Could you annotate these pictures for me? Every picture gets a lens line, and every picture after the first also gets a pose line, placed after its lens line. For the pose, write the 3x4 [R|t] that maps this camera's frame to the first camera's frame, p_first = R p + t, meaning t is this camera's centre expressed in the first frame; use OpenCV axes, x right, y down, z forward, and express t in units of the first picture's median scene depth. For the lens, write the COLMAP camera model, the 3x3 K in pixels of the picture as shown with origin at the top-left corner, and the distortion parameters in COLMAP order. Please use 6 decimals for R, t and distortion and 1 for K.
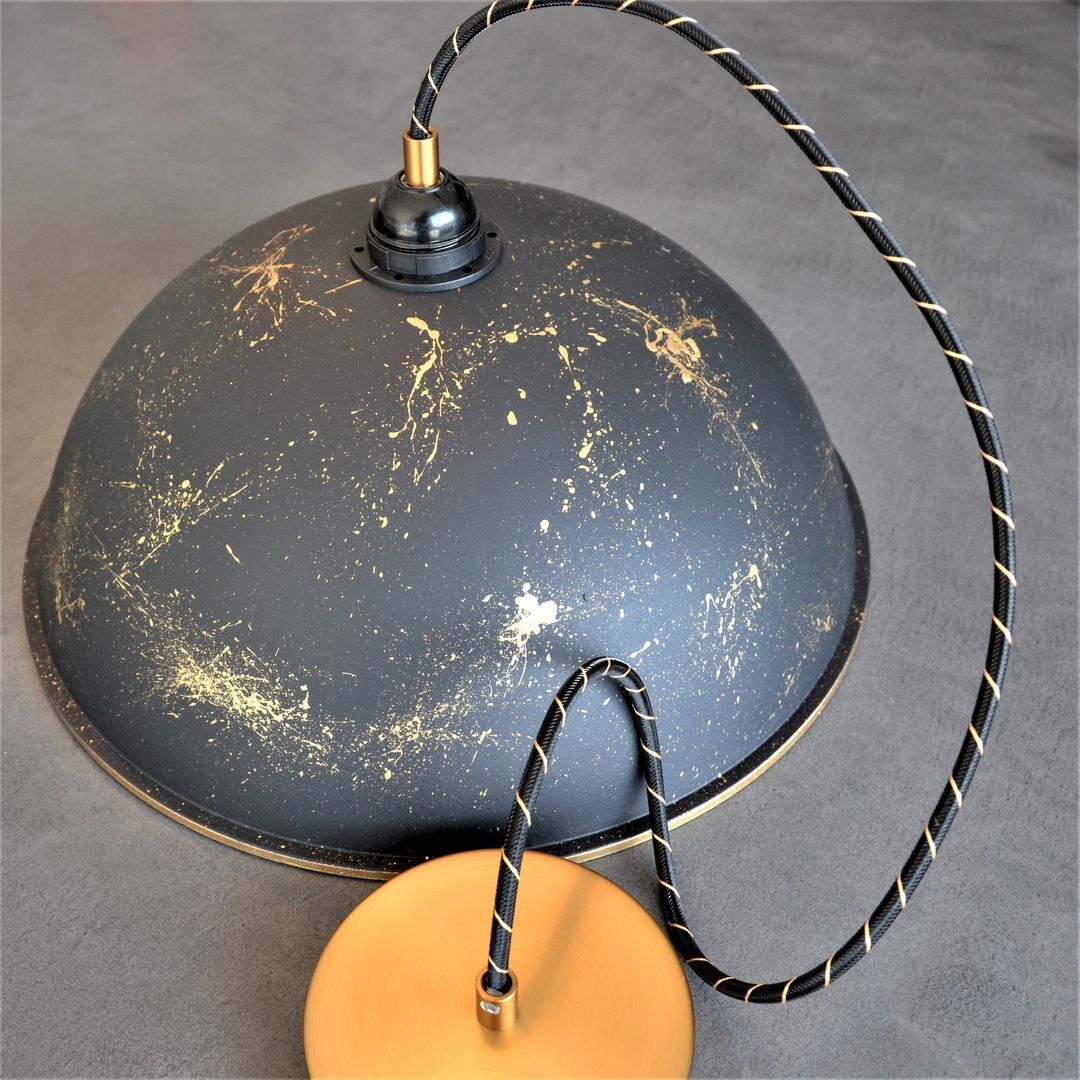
lens RADIAL K [[1316.4, 0, 539.9], [0, 1316.4, 541.0], [0, 0, 1]] dist [-0.000104, 0.000000]
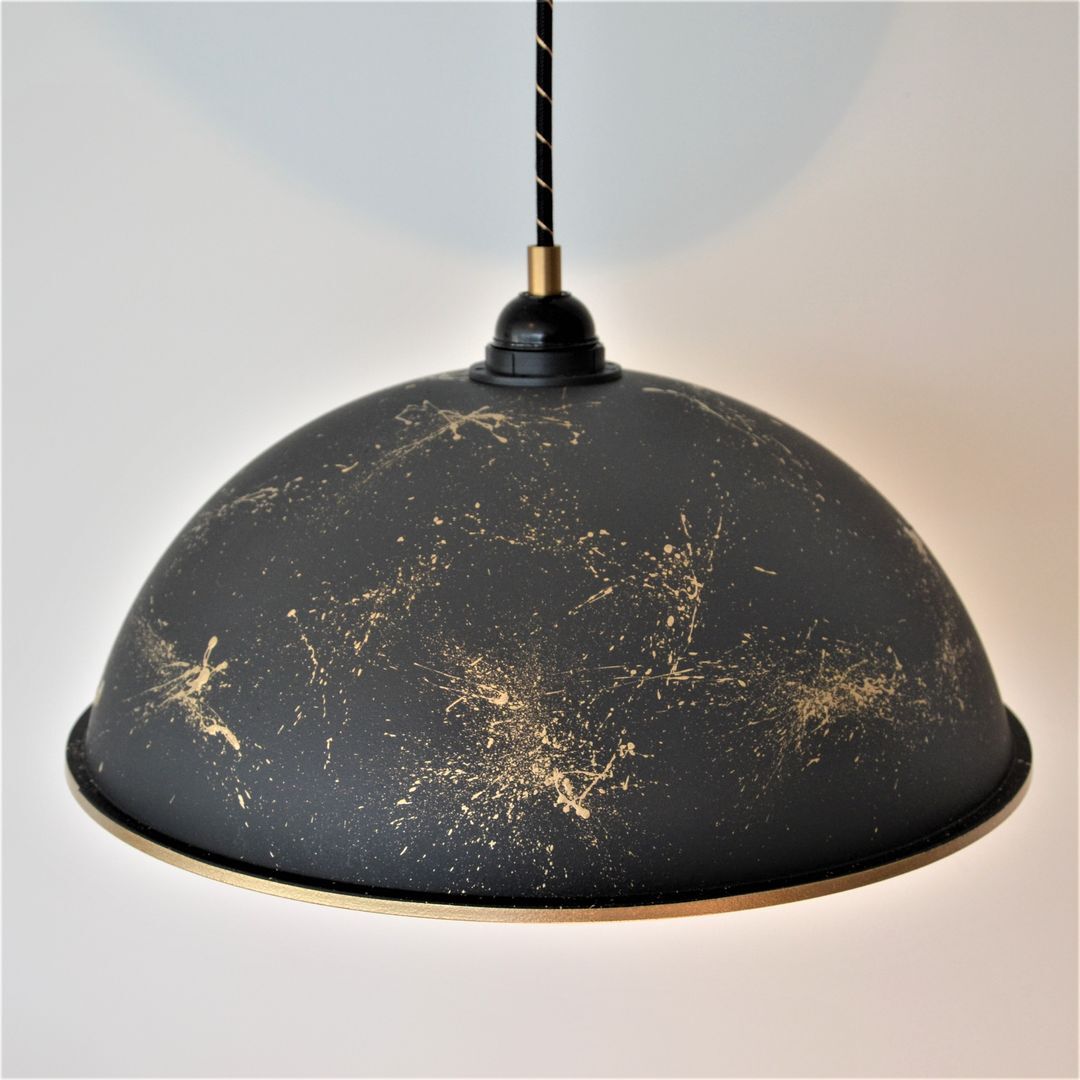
lens RADIAL K [[1944.2, 0, 537.7], [0, 1944.2, 539.3], [0, 0, 1]] dist [-0.035971, 0.000000]
pose [[0.455937, -0.189762, 0.869547, -1.504293], [0.618444, 0.770147, -0.156205, 0.108406], [-0.640038, 0.608986, 0.468496, 0.421539]]
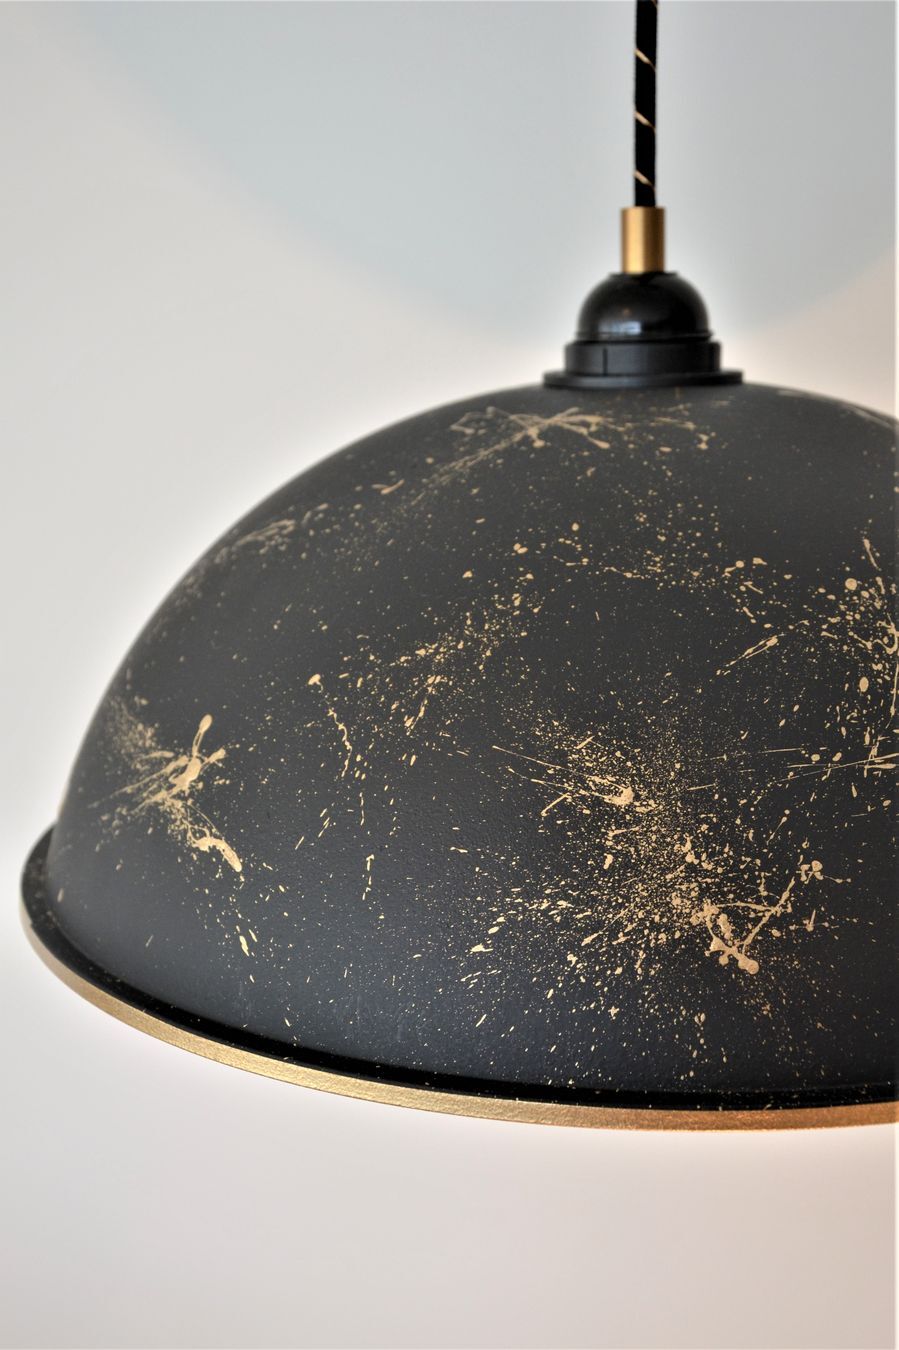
lens RADIAL K [[1717.9, 0, 451.4], [0, 1717.9, 675.1], [0, 0, 1]] dist [-0.053344, 0.000000]
pose [[0.490487, -0.184016, 0.851799, -1.096169], [0.614106, 0.766498, -0.188029, 0.028465], [-0.618302, 0.615320, 0.488962, 0.745436]]
